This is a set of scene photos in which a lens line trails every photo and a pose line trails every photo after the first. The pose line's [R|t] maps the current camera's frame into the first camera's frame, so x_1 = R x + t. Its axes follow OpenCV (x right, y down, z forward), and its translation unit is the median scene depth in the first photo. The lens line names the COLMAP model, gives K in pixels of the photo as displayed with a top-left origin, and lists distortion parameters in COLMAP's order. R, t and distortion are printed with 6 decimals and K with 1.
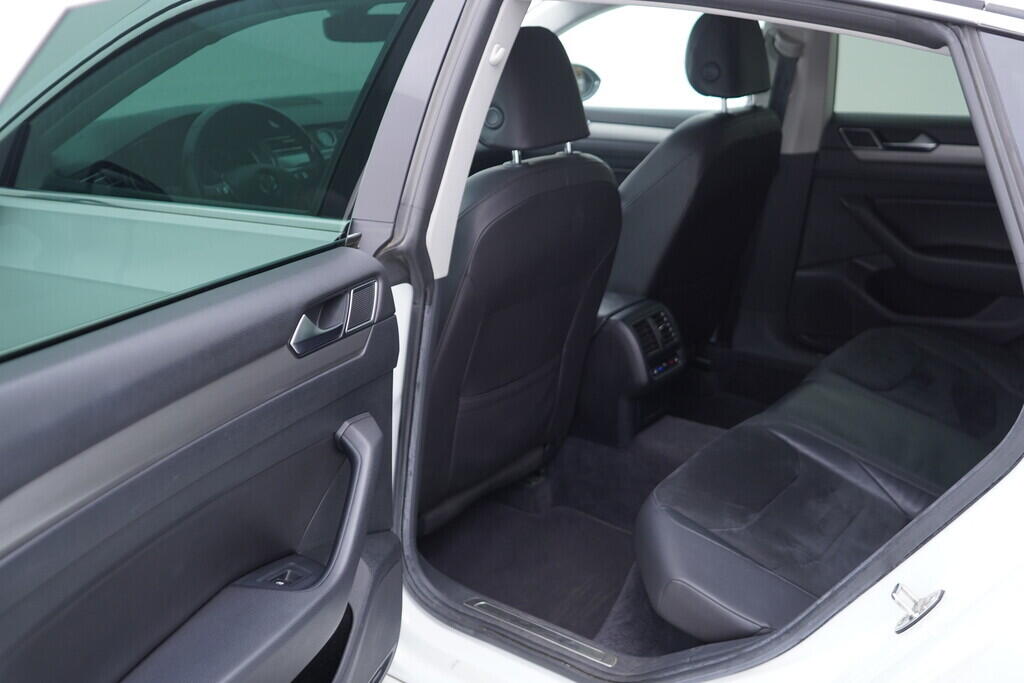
lens RADIAL K [[1054.3, 0, 509.1], [0, 1054.3, 339.4], [0, 0, 1]] dist [-0.005612, 0.000000]
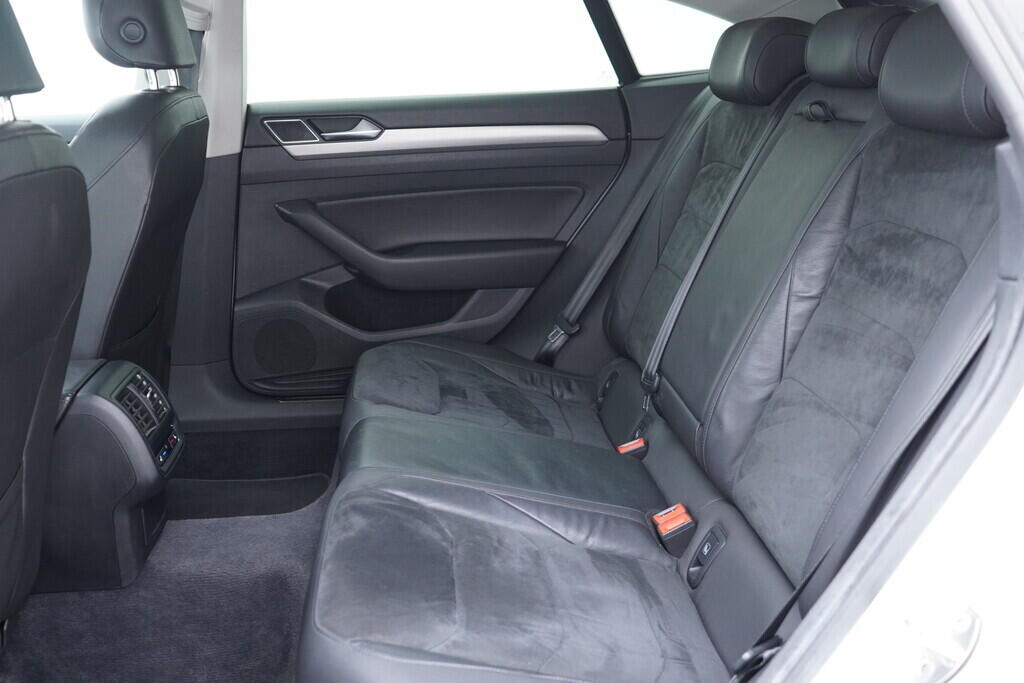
lens RADIAL K [[1054.3, 0, 515.8], [0, 1054.3, 346.7], [0, 0, 1]] dist [-0.005612, 0.000000]
pose [[0.739392, -0.173395, 0.650564, -0.105412], [0.215741, 0.976335, 0.015024, -0.000574], [-0.637774, 0.129245, 0.759303, 0.297017]]
